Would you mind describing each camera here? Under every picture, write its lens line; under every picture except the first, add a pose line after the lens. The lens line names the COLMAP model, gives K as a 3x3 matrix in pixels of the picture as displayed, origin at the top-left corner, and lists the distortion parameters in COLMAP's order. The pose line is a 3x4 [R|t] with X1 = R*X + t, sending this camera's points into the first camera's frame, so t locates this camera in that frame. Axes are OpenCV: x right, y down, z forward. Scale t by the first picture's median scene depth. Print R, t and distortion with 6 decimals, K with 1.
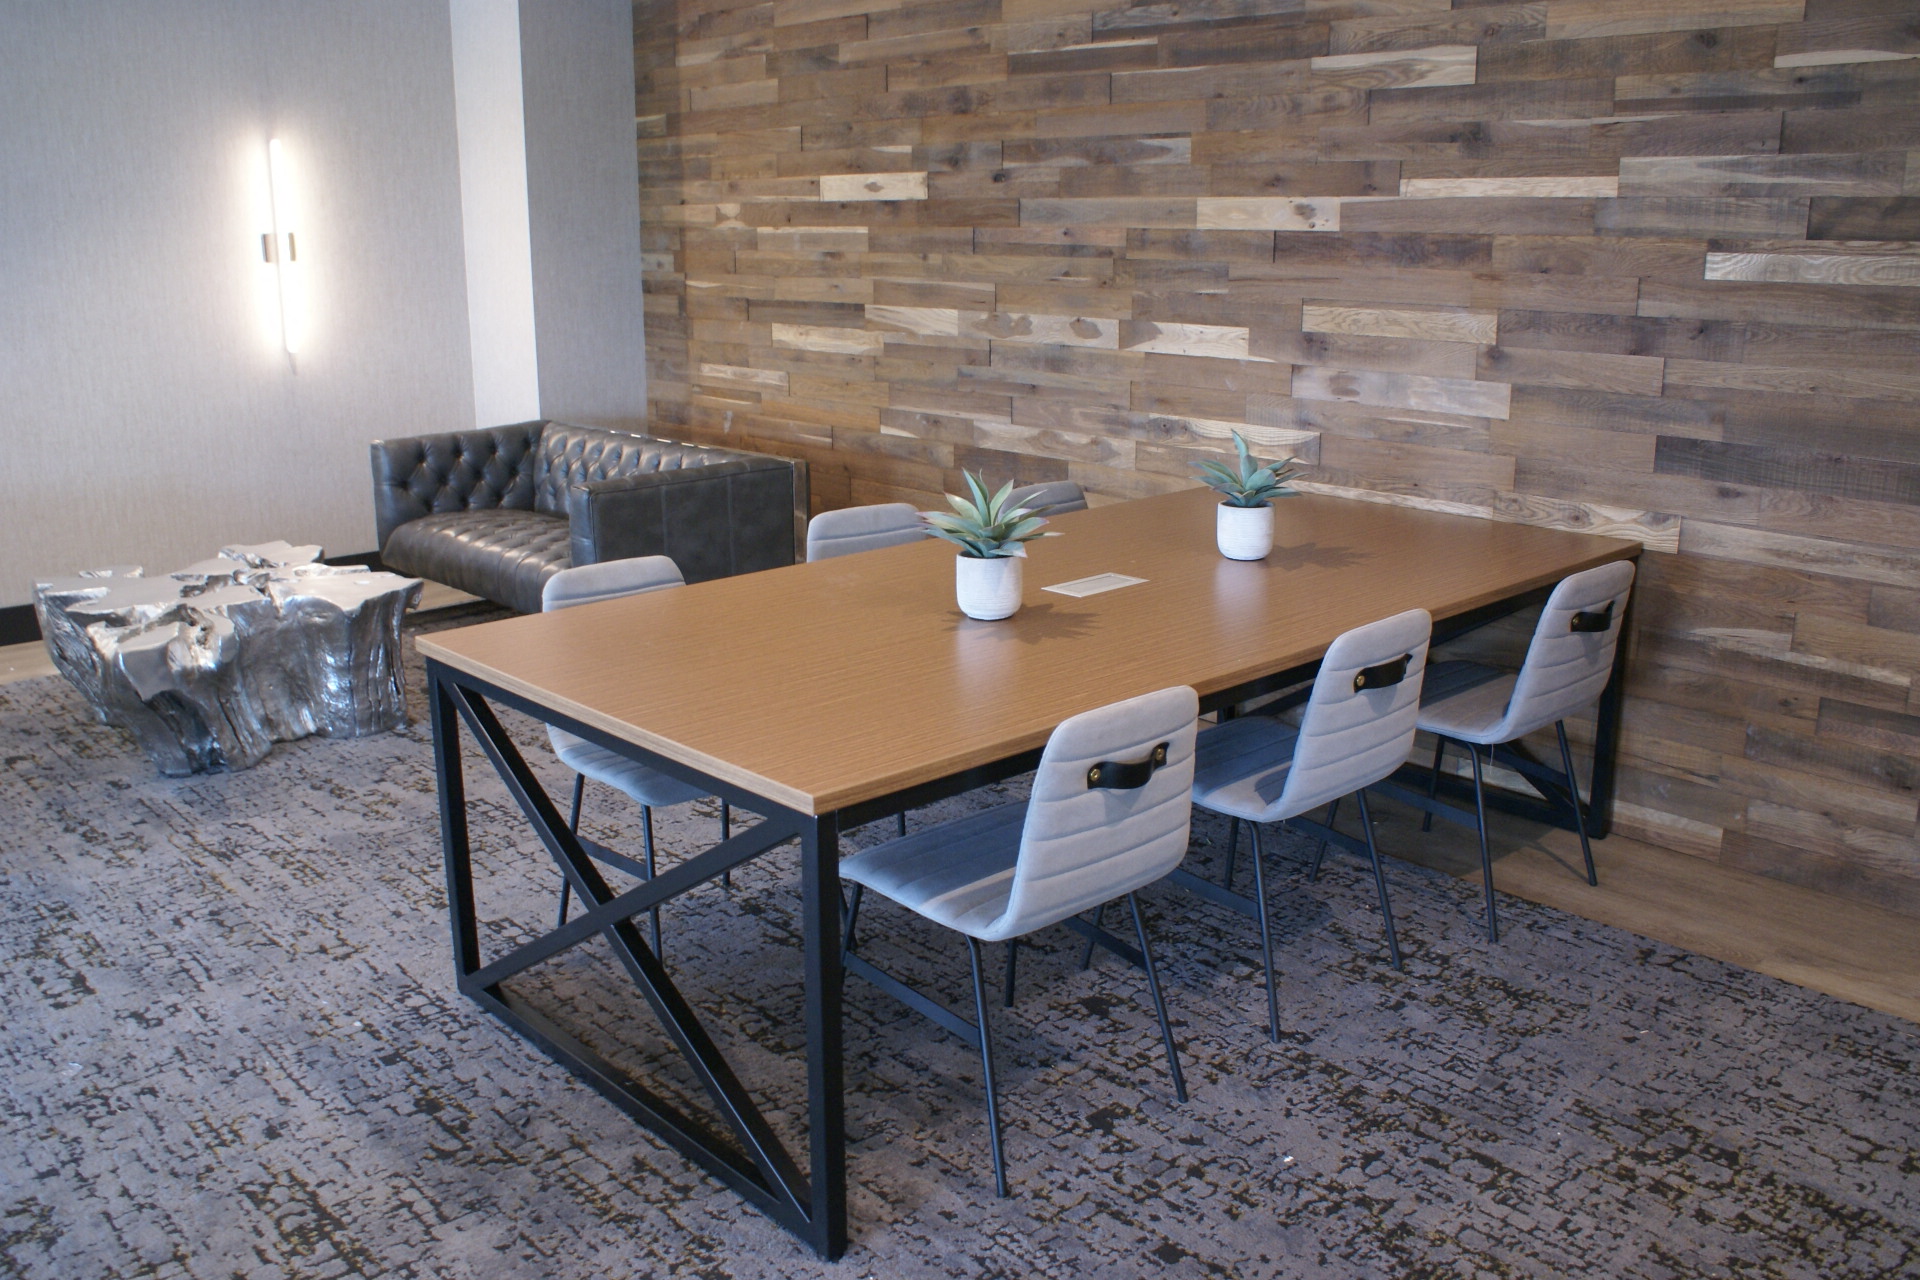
lens RADIAL K [[1670.4, 0, 960.0], [0, 1670.4, 640.0], [0, 0, 1]] dist [-0.151270, 0.148969]
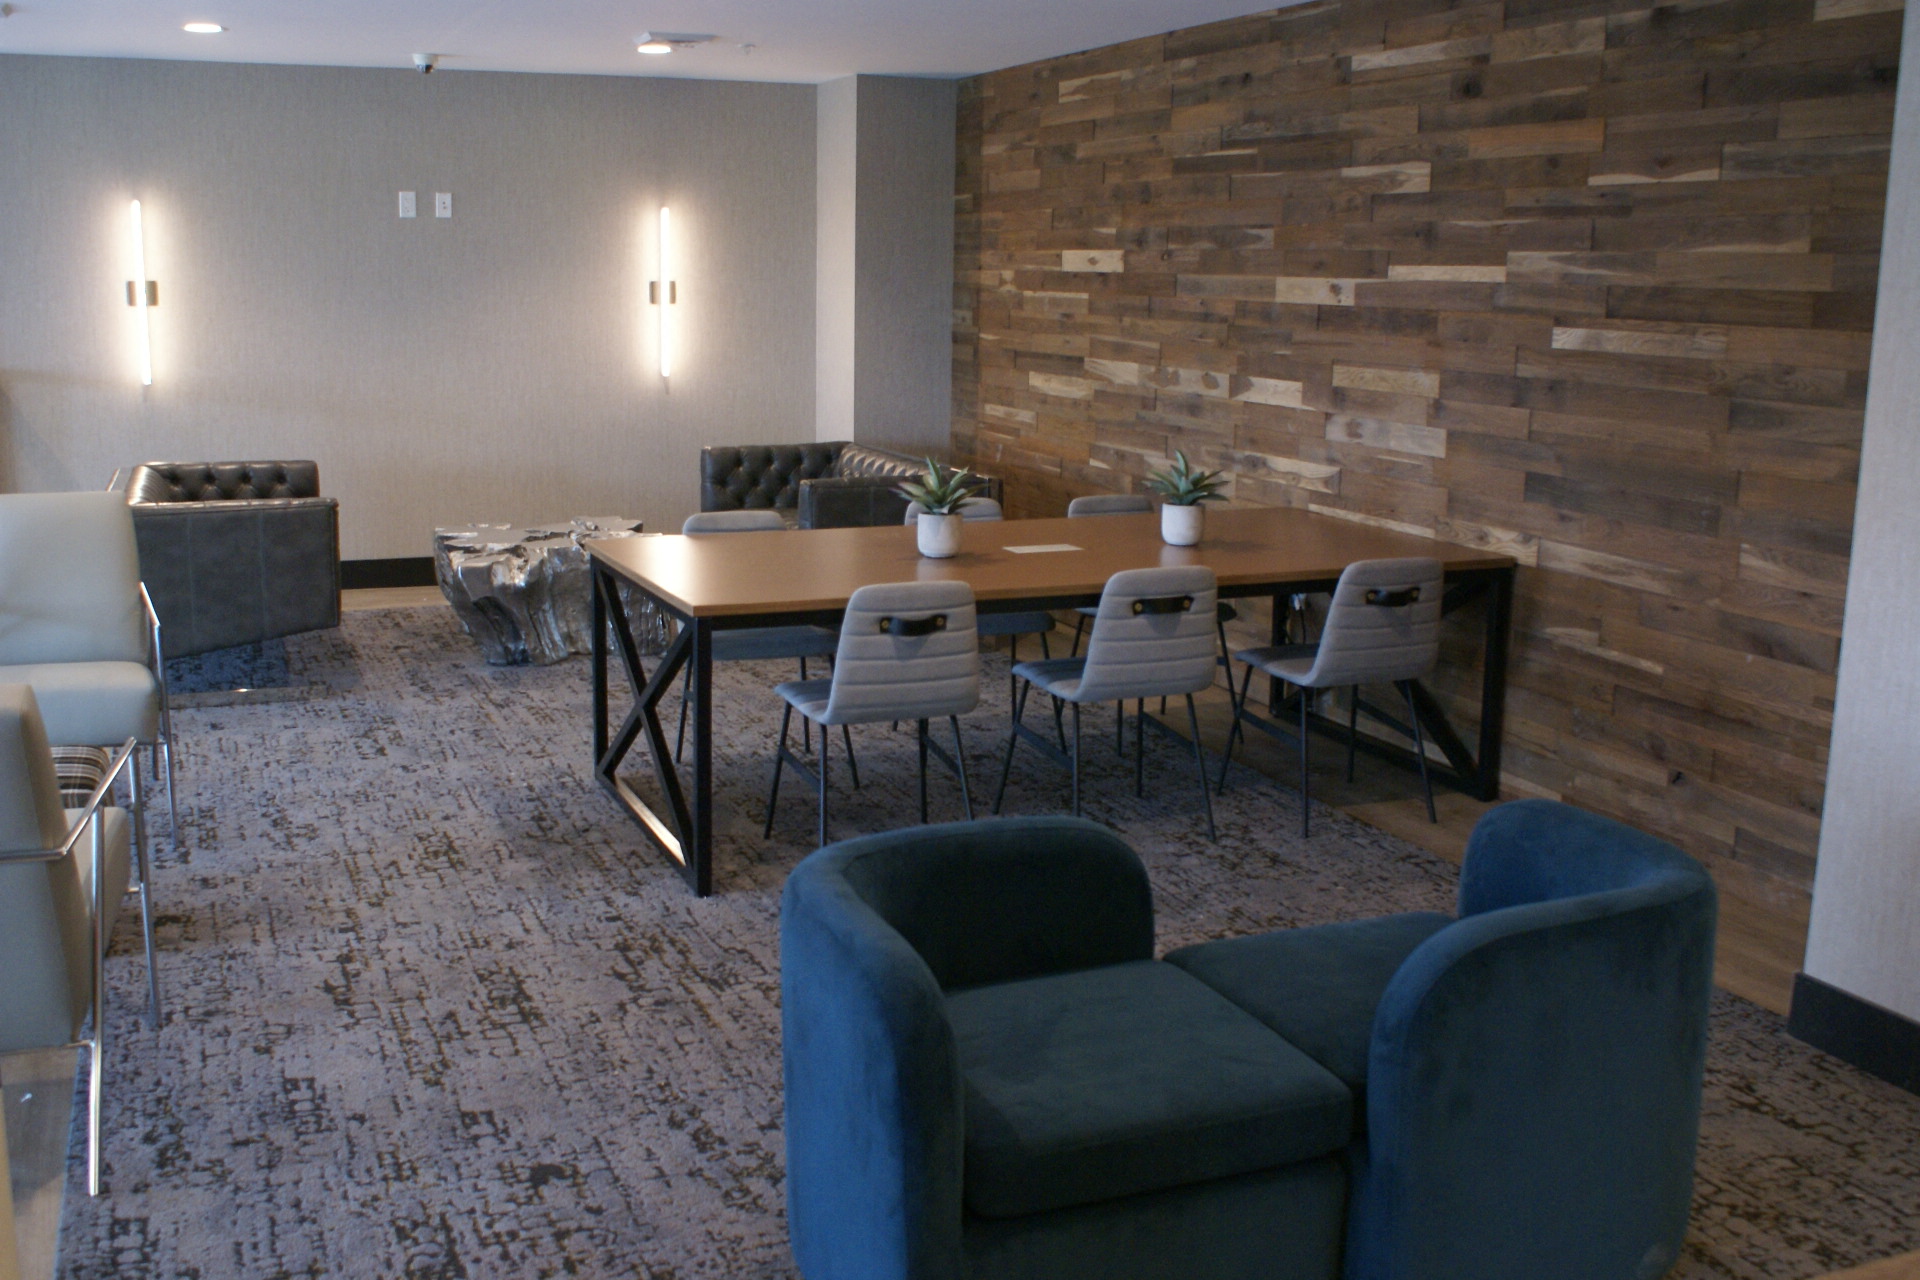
lens RADIAL K [[1827.5, 0, 914.9], [0, 1827.5, 630.6], [0, 0, 1]] dist [-0.128074, 0.102457]
pose [[0.941630, 0.085144, -0.325705, 0.359894], [-0.104113, 0.993711, -0.041225, 0.081526], [0.320147, 0.072729, 0.944572, -0.358319]]
